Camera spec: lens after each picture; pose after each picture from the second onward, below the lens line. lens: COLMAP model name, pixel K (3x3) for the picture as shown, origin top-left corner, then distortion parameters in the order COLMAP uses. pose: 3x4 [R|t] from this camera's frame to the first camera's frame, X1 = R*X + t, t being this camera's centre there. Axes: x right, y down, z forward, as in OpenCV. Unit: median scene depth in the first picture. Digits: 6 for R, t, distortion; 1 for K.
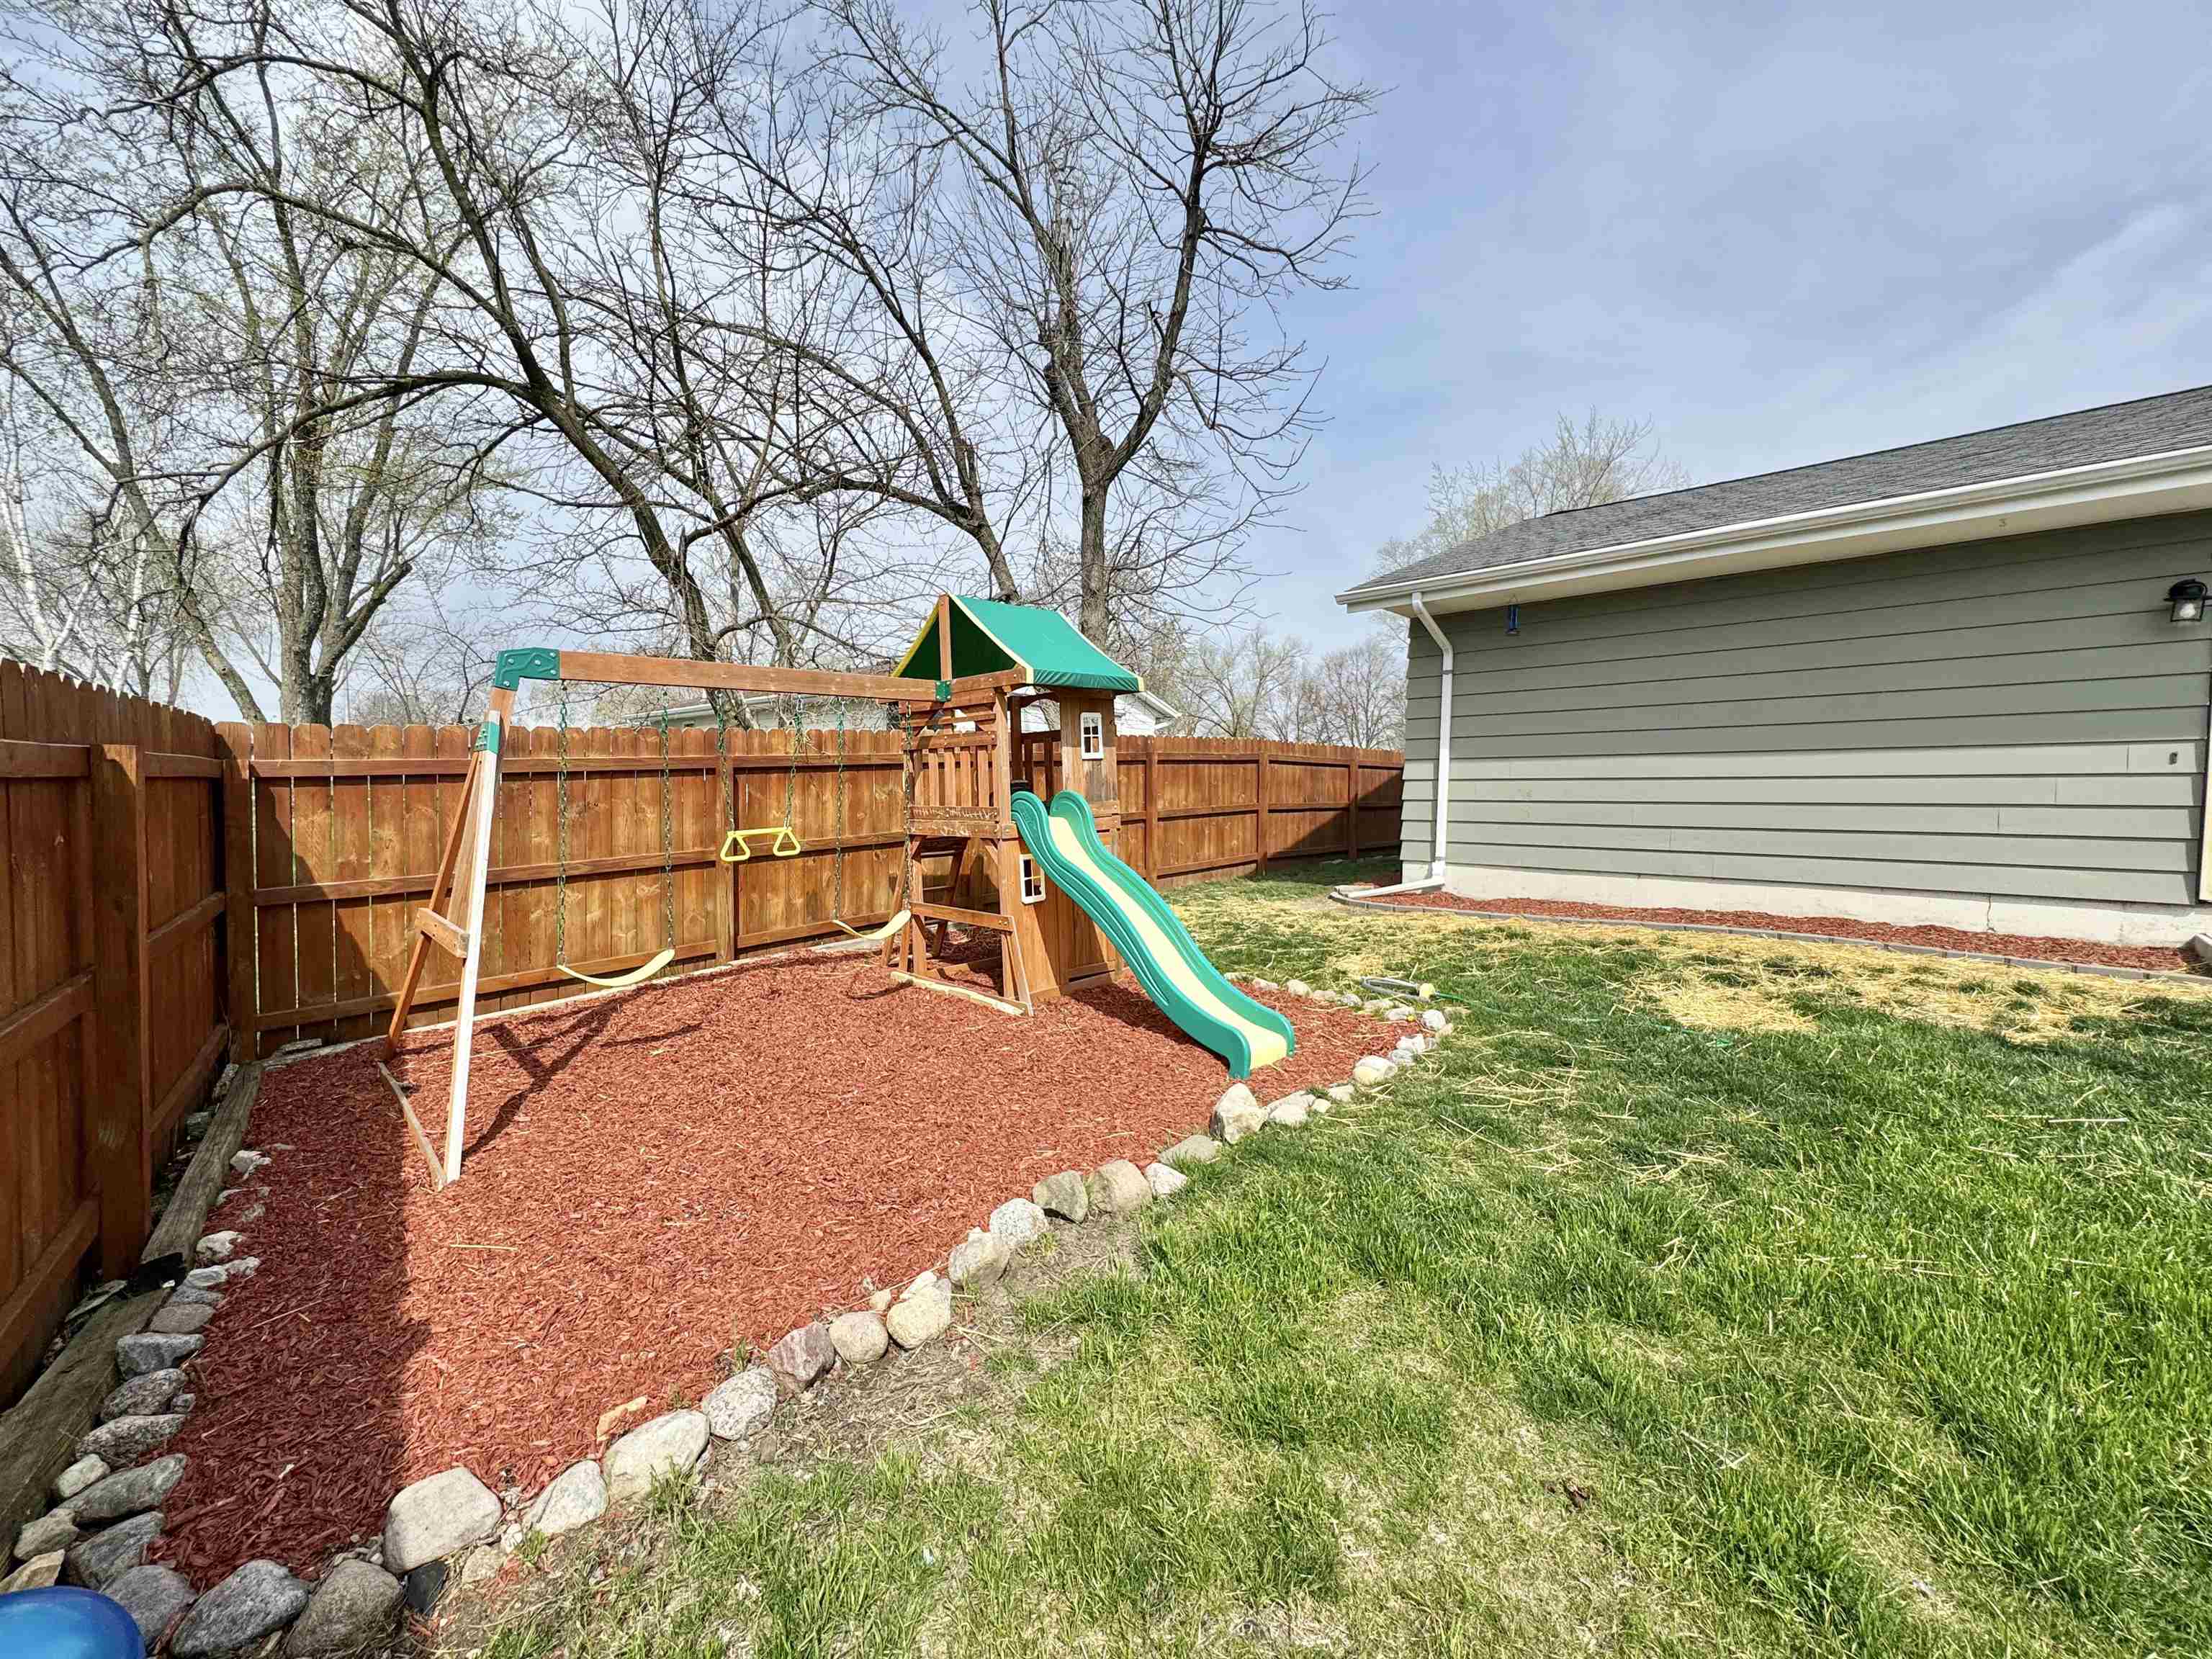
lens RADIAL K [[878.2, 0, 1122.7], [0, 878.2, 824.9], [0, 0, 1]] dist [-0.002722, 0.000191]
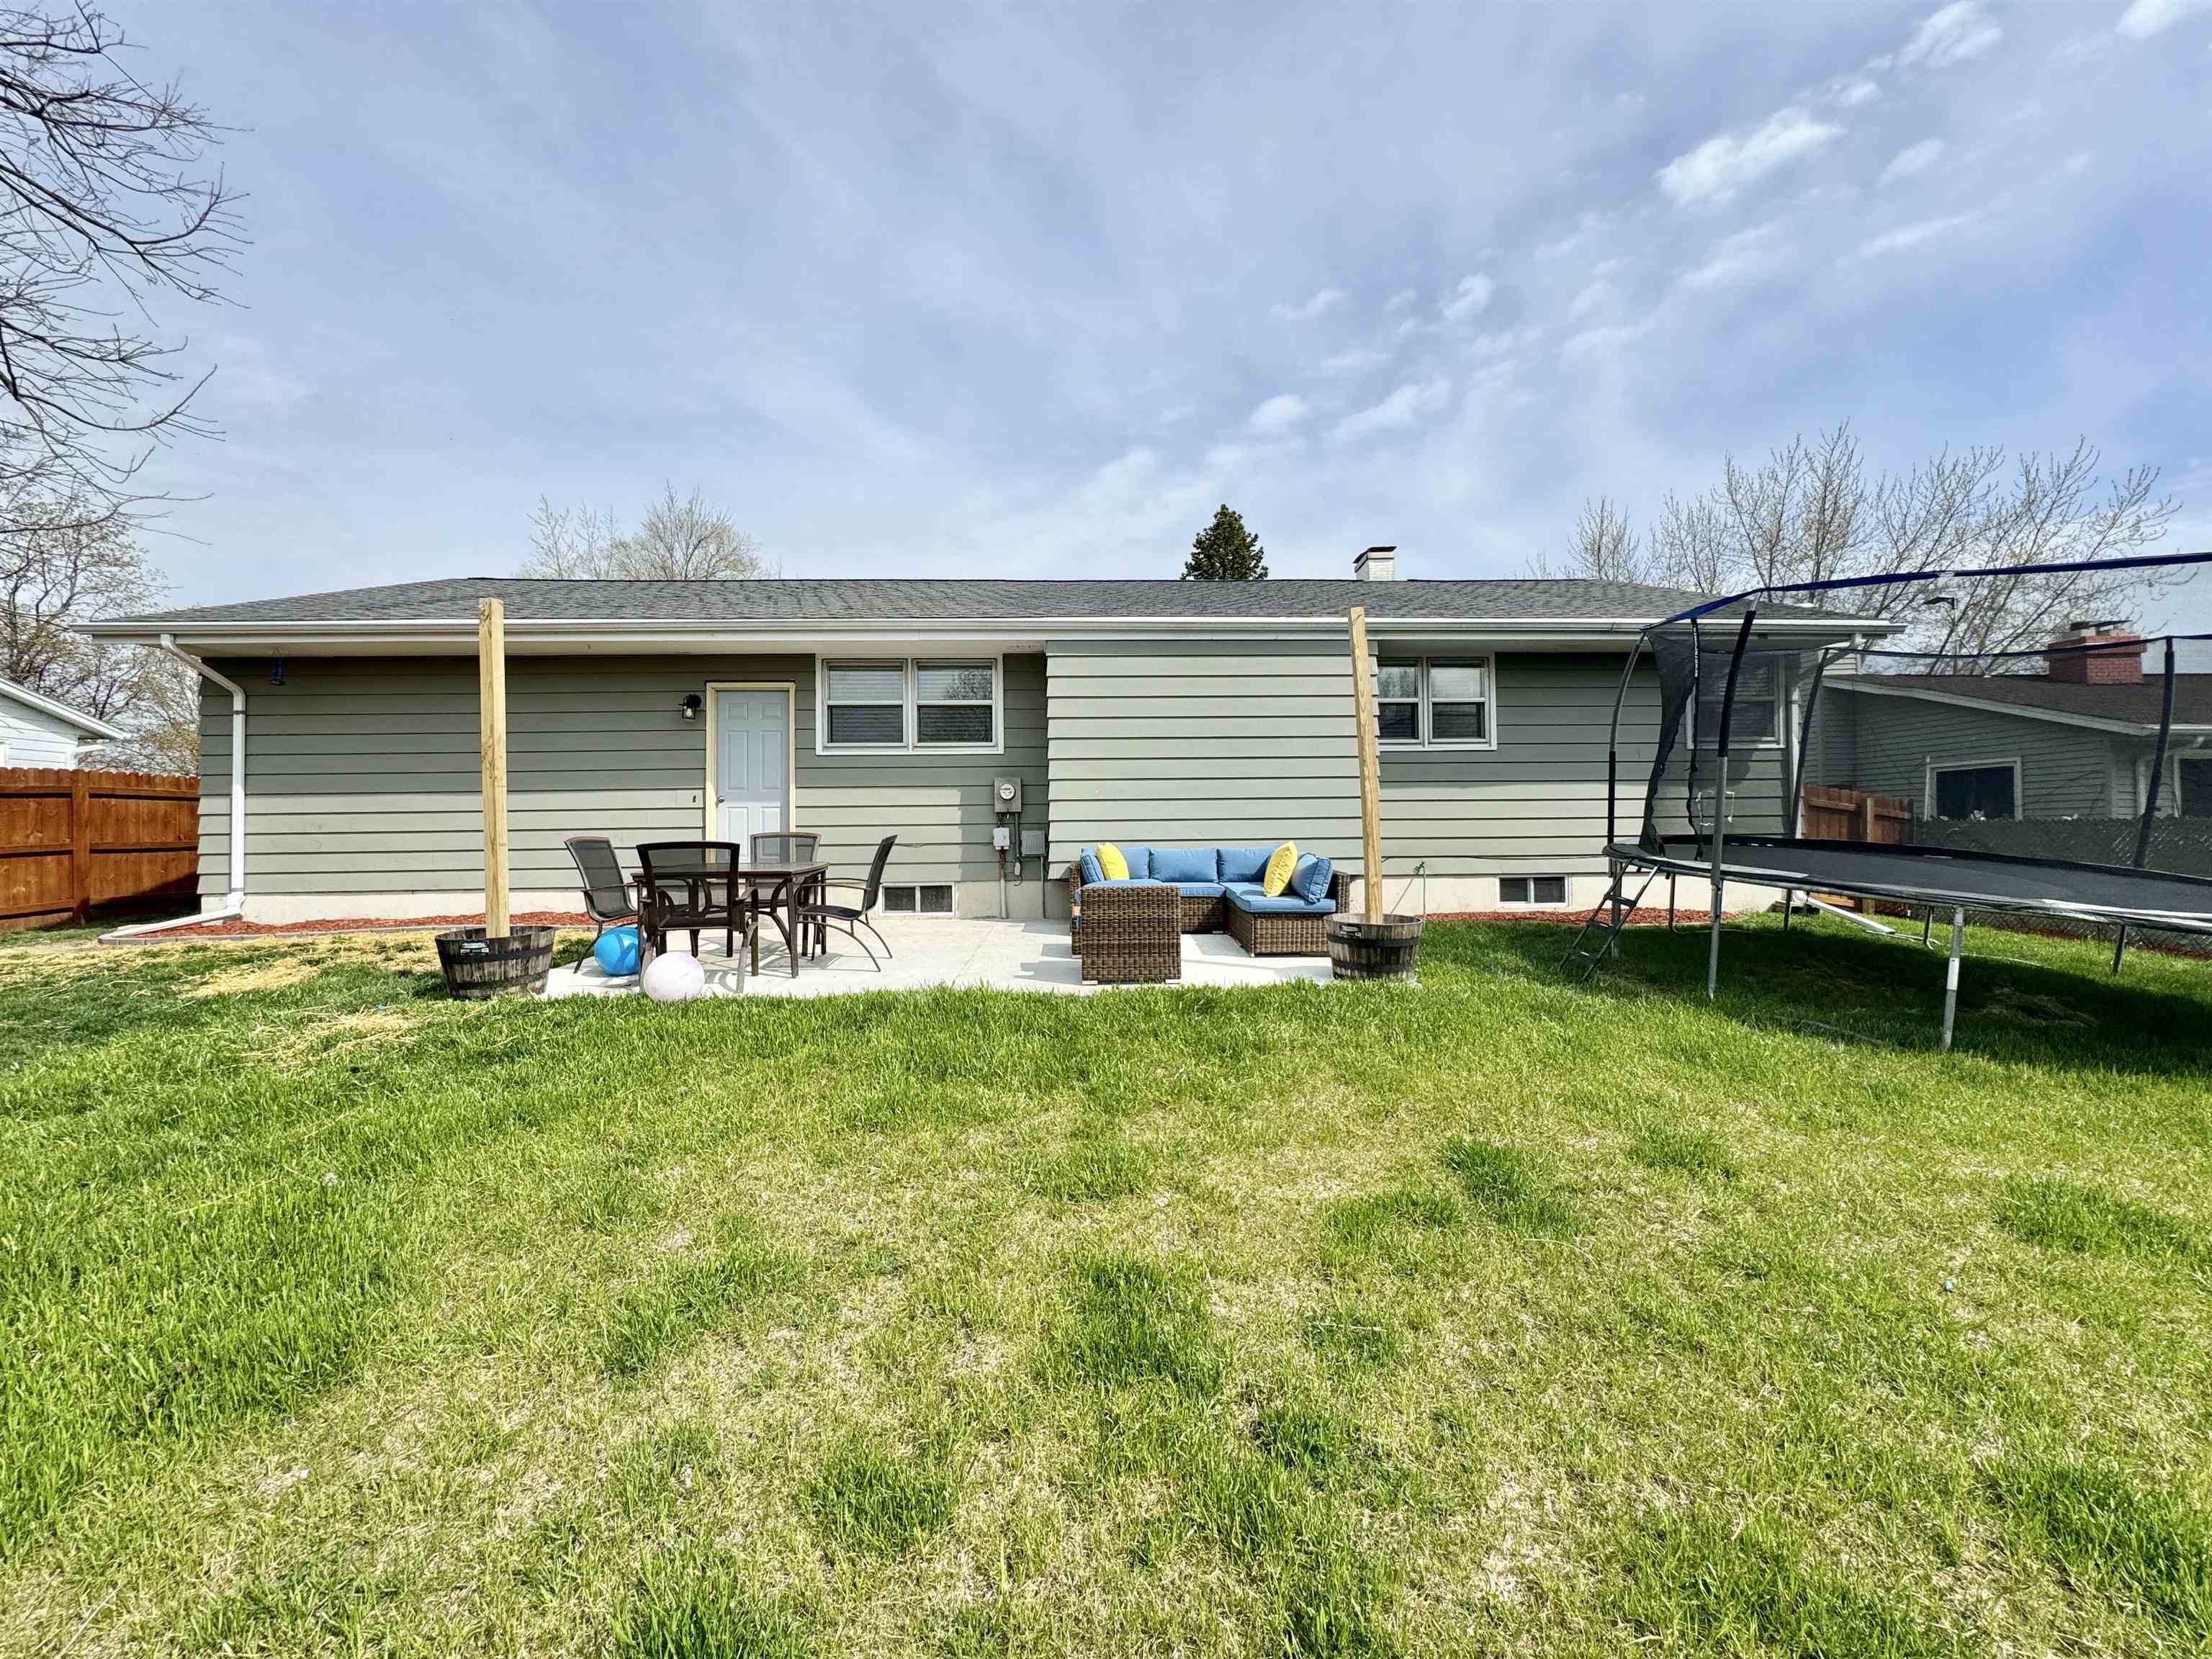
lens RADIAL K [[878.2, 0, 1096.9], [0, 878.2, 826.0], [0, 0, 1]] dist [-0.002722, 0.000191]
pose [[0.703699, -0.011751, 0.710401, 0.256707], [0.041368, 0.998845, -0.024455, 0.023103], [-0.709293, 0.046597, 0.703372, -0.347887]]
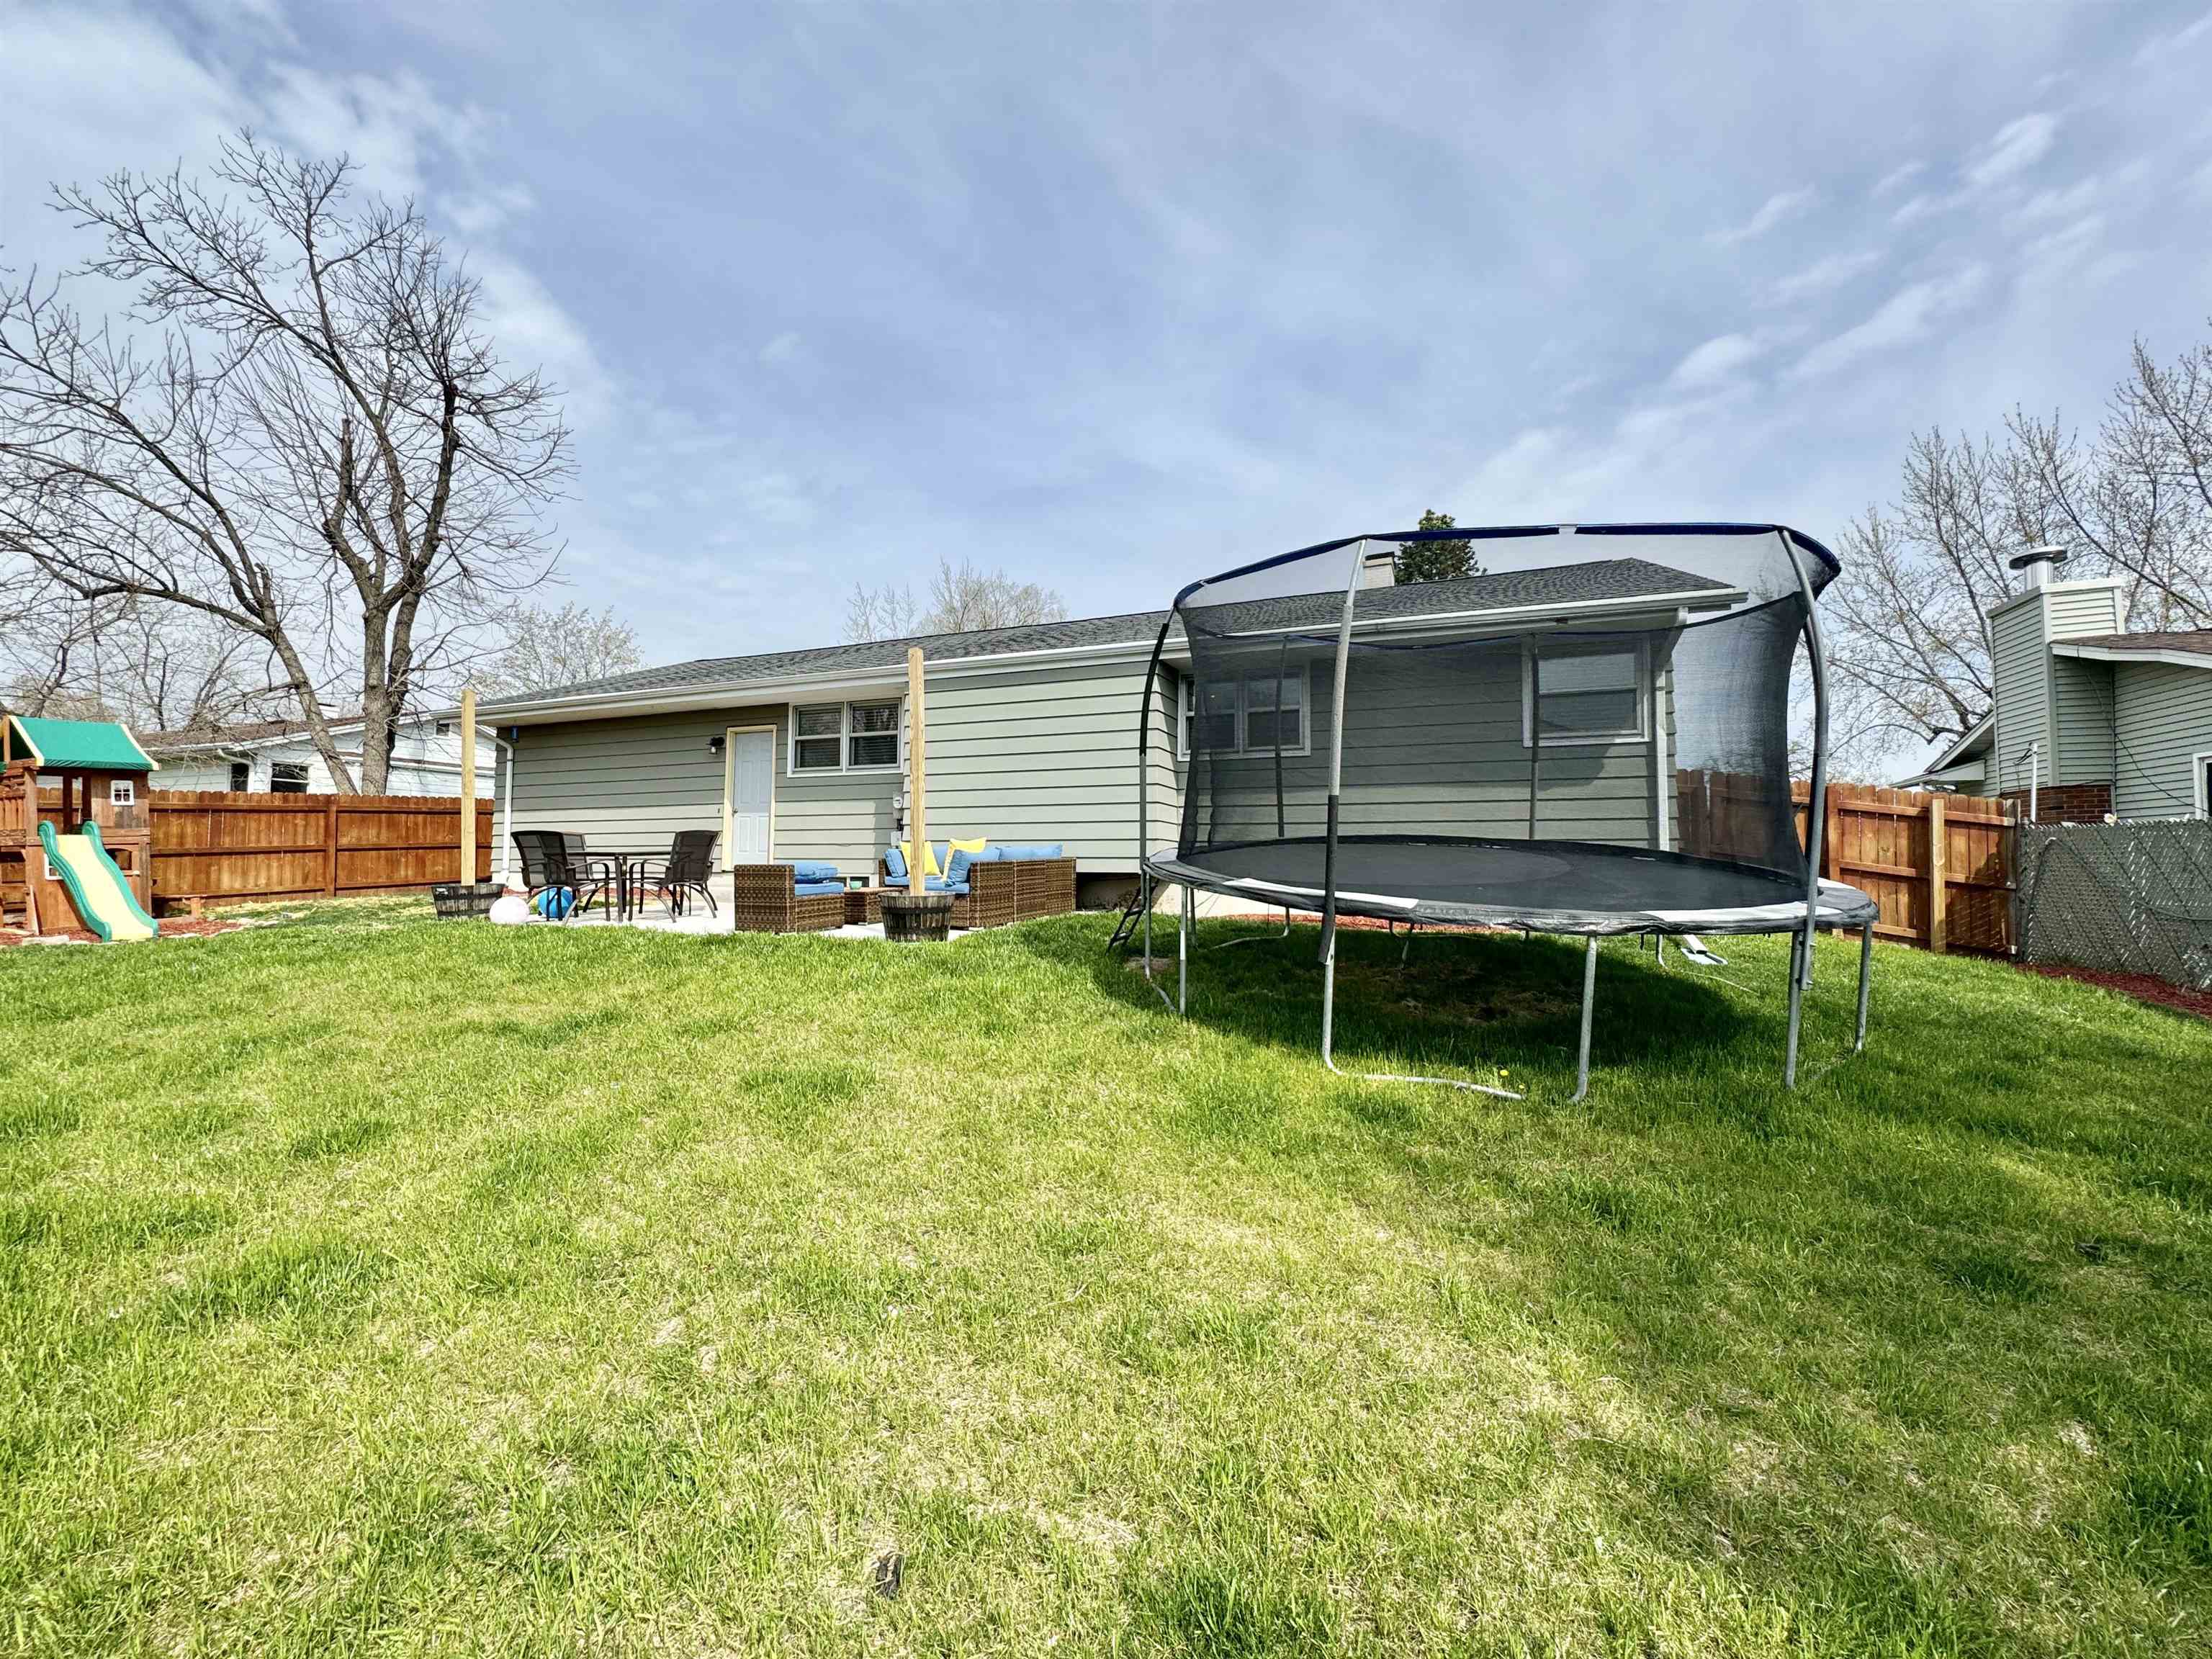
lens RADIAL K [[878.2, 0, 1094.4], [0, 878.2, 843.4], [0, 0, 1]] dist [-0.002722, 0.000191]
pose [[0.938418, -0.000781, 0.345502, 0.633863], [0.017615, 0.998805, -0.045585, 0.065450], [-0.345054, 0.048864, 0.937310, -0.750011]]
